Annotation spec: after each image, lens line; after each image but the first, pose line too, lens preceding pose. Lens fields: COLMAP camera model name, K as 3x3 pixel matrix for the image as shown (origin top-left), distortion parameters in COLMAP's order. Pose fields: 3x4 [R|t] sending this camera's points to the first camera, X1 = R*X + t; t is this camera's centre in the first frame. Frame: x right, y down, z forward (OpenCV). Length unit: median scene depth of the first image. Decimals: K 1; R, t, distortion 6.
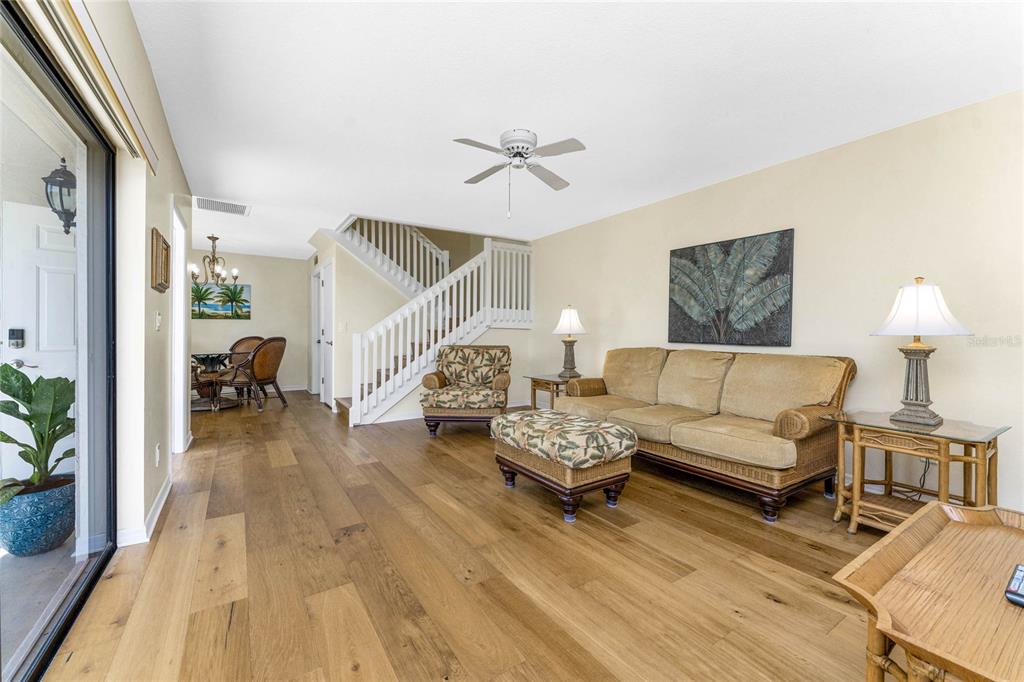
lens RADIAL K [[416.2, 0, 514.6], [0, 416.2, 337.2], [0, 0, 1]] dist [0.001868, 0.000077]
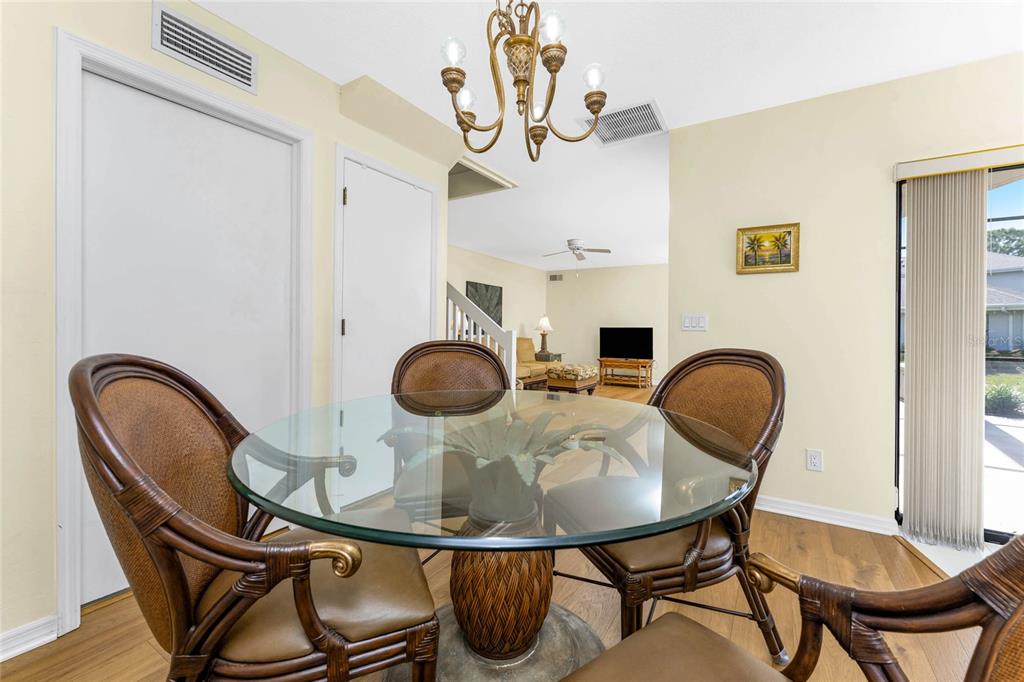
lens RADIAL K [[423.9, 0, 532.7], [0, 423.9, 333.6], [0, 0, 1]] dist [0.000636, 0.000261]
pose [[-0.449859, -0.014180, 0.892987, -1.533158], [-0.003477, 0.999894, 0.014126, -0.017988], [-0.893093, 0.003250, -0.449861, 1.797168]]
